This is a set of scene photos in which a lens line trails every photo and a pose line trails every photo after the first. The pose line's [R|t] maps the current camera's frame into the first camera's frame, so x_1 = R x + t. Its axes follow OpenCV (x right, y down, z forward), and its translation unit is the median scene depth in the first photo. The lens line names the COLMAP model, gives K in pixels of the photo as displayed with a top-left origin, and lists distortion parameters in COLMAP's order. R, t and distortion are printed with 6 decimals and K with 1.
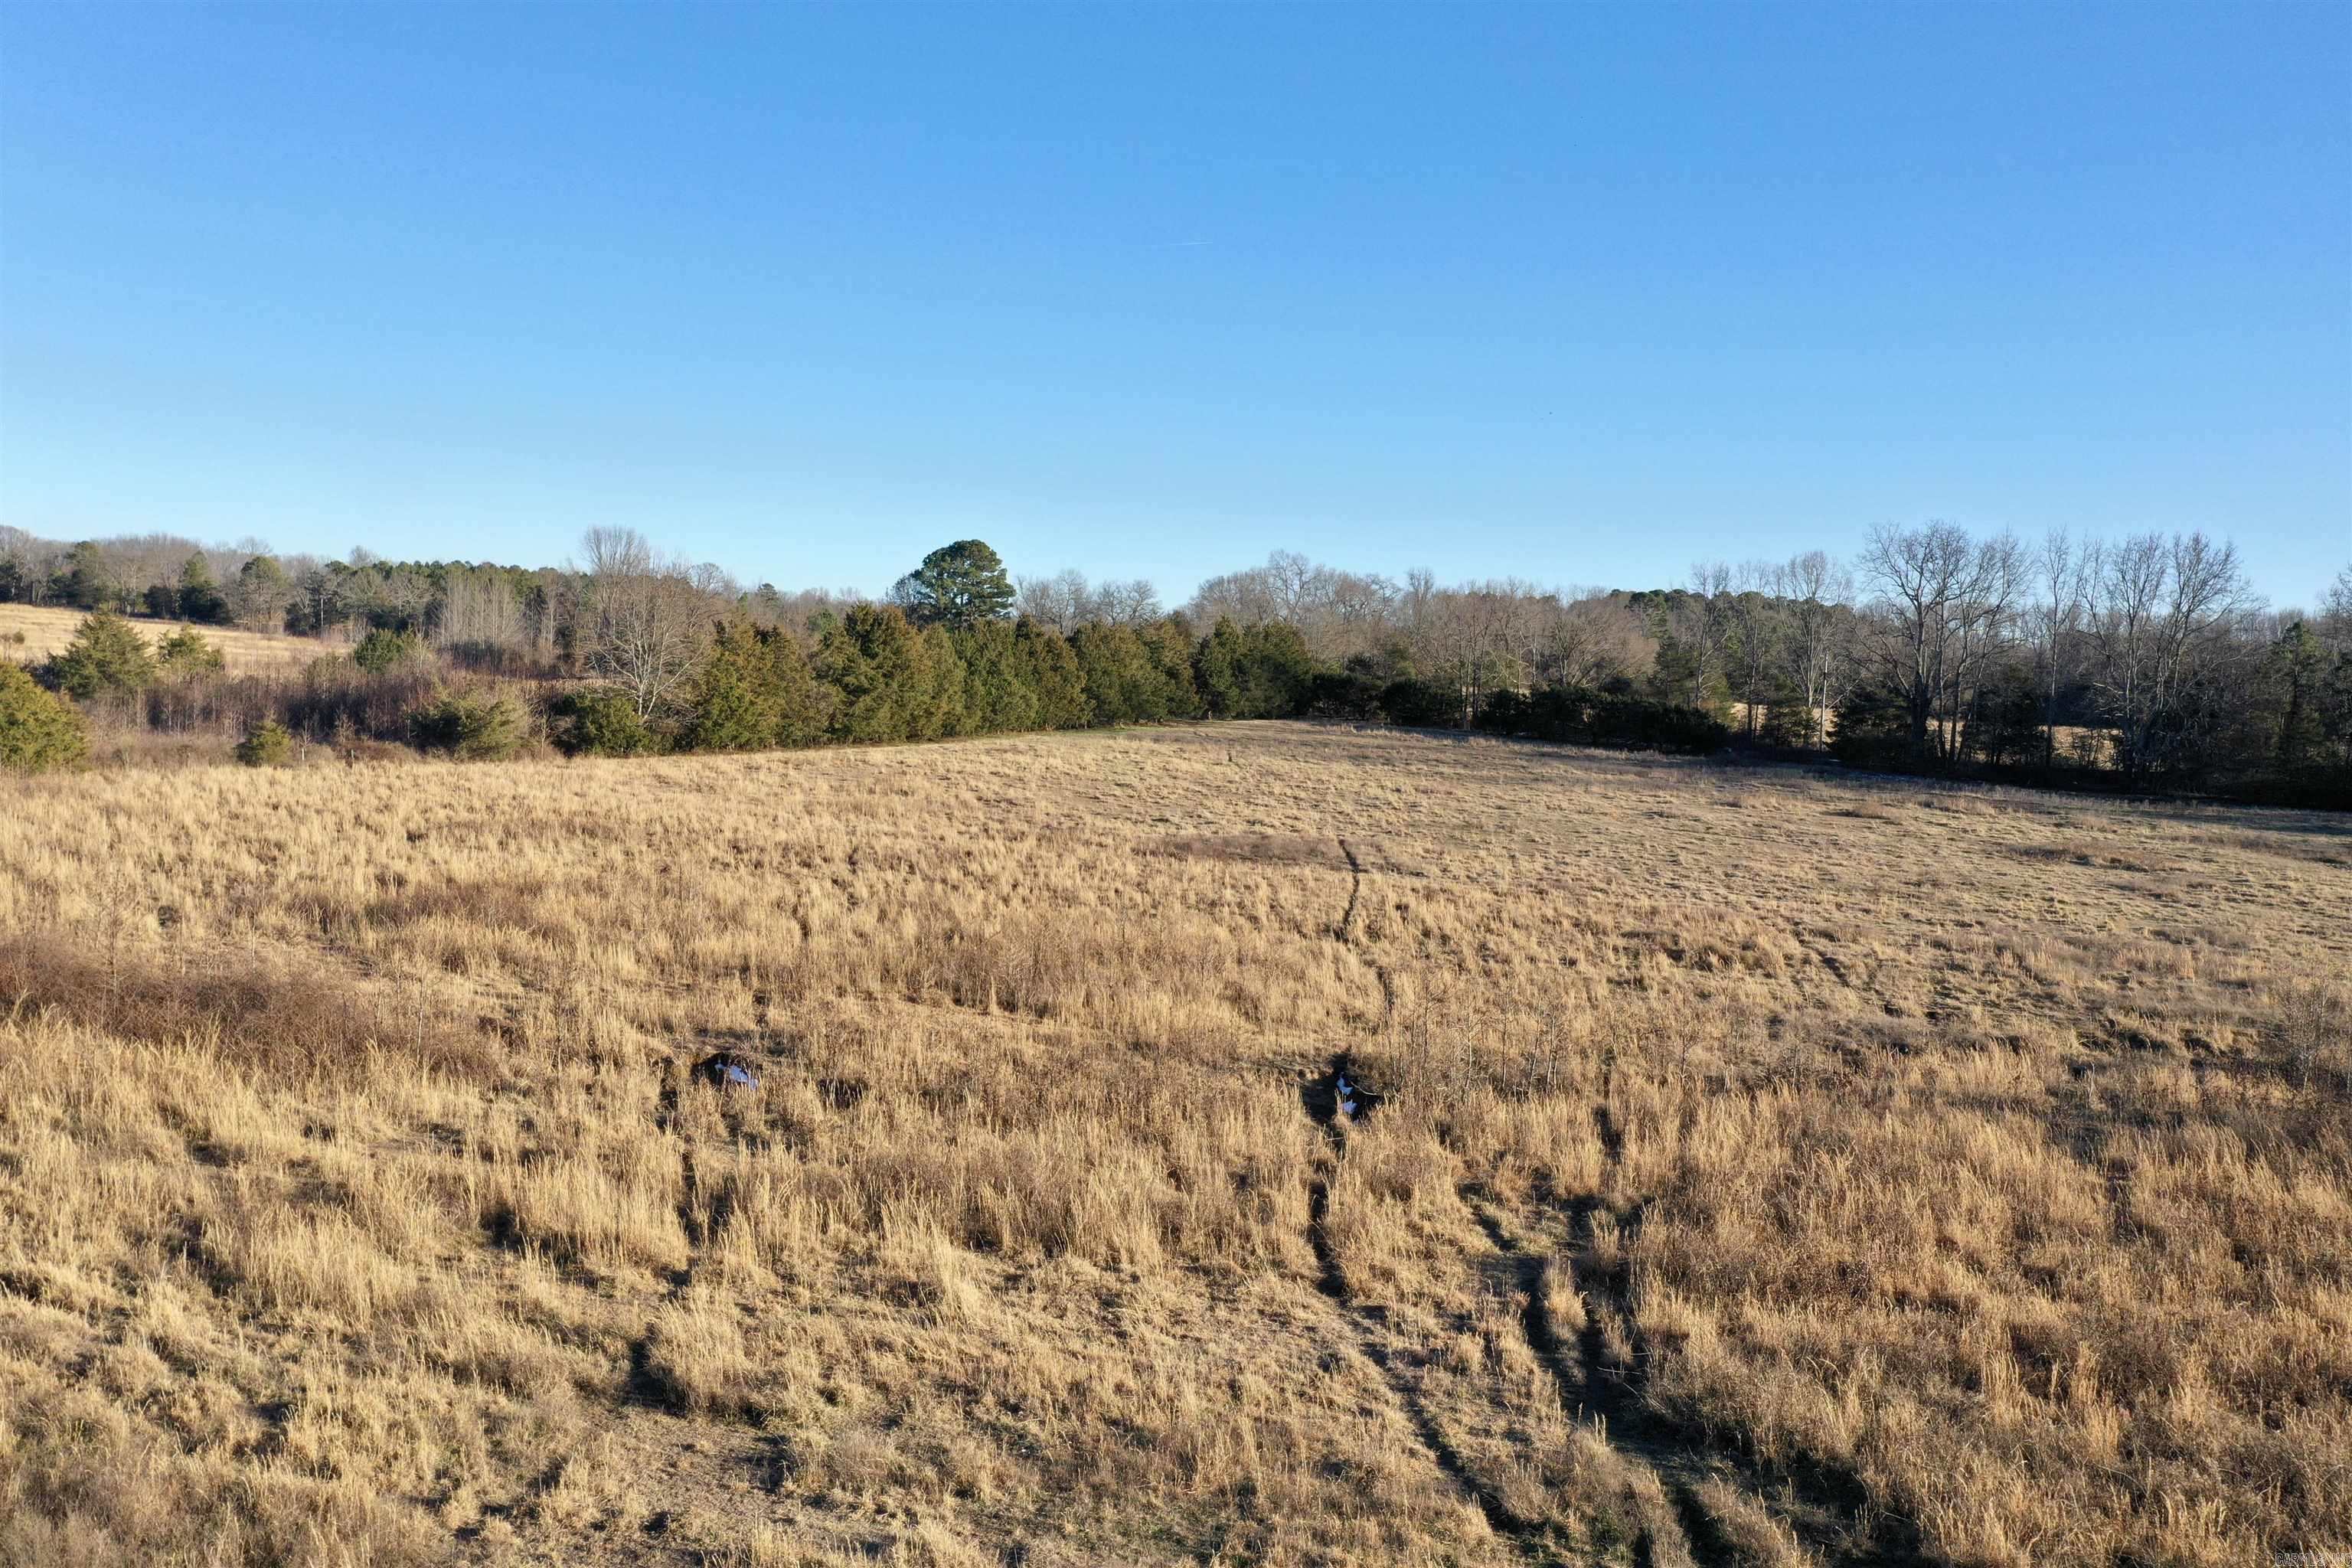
lens RADIAL K [[1903.7, 0, 1165.8], [0, 1903.7, 776.7], [0, 0, 1]] dist [0.037032, -0.000495]
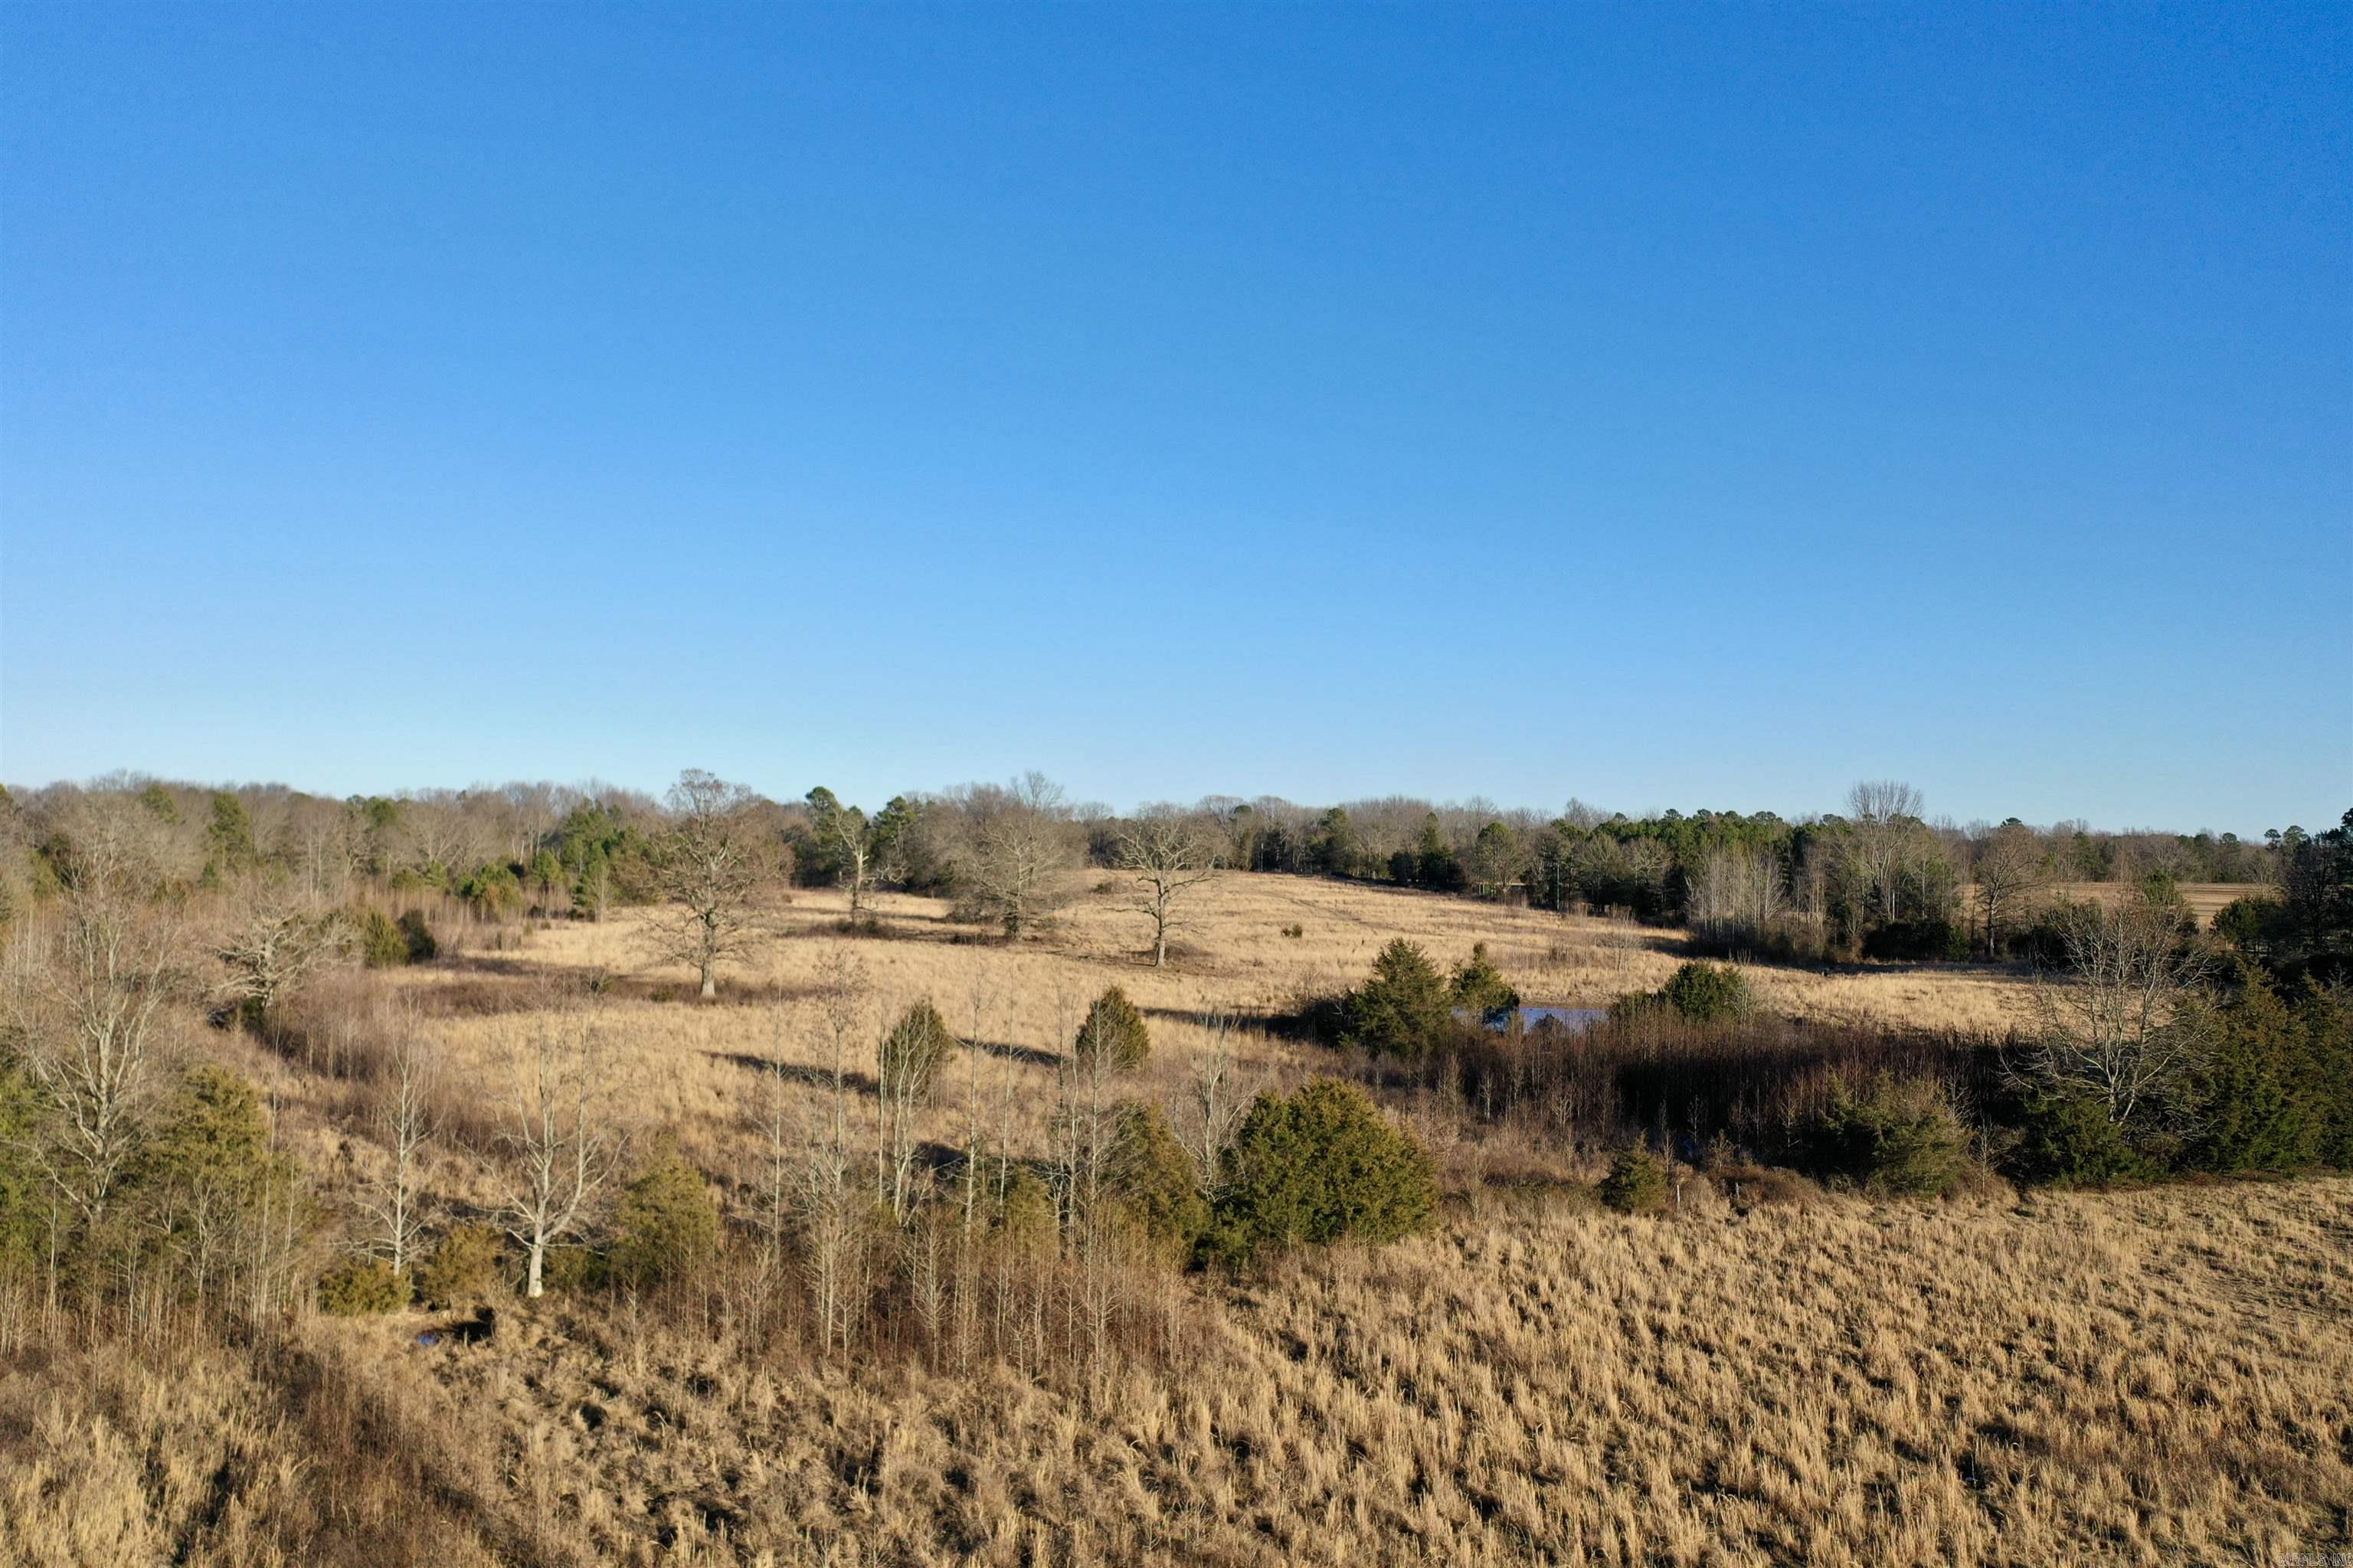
lens RADIAL K [[1904.6, 0, 1179.3], [0, 1904.6, 764.1], [0, 0, 1]] dist [0.037032, -0.000495]
pose [[0.837469, -0.046838, -0.544473, -0.085530], [-0.016578, 0.993684, -0.110980, -0.038003], [0.546233, 0.101968, 0.831404, 0.113290]]
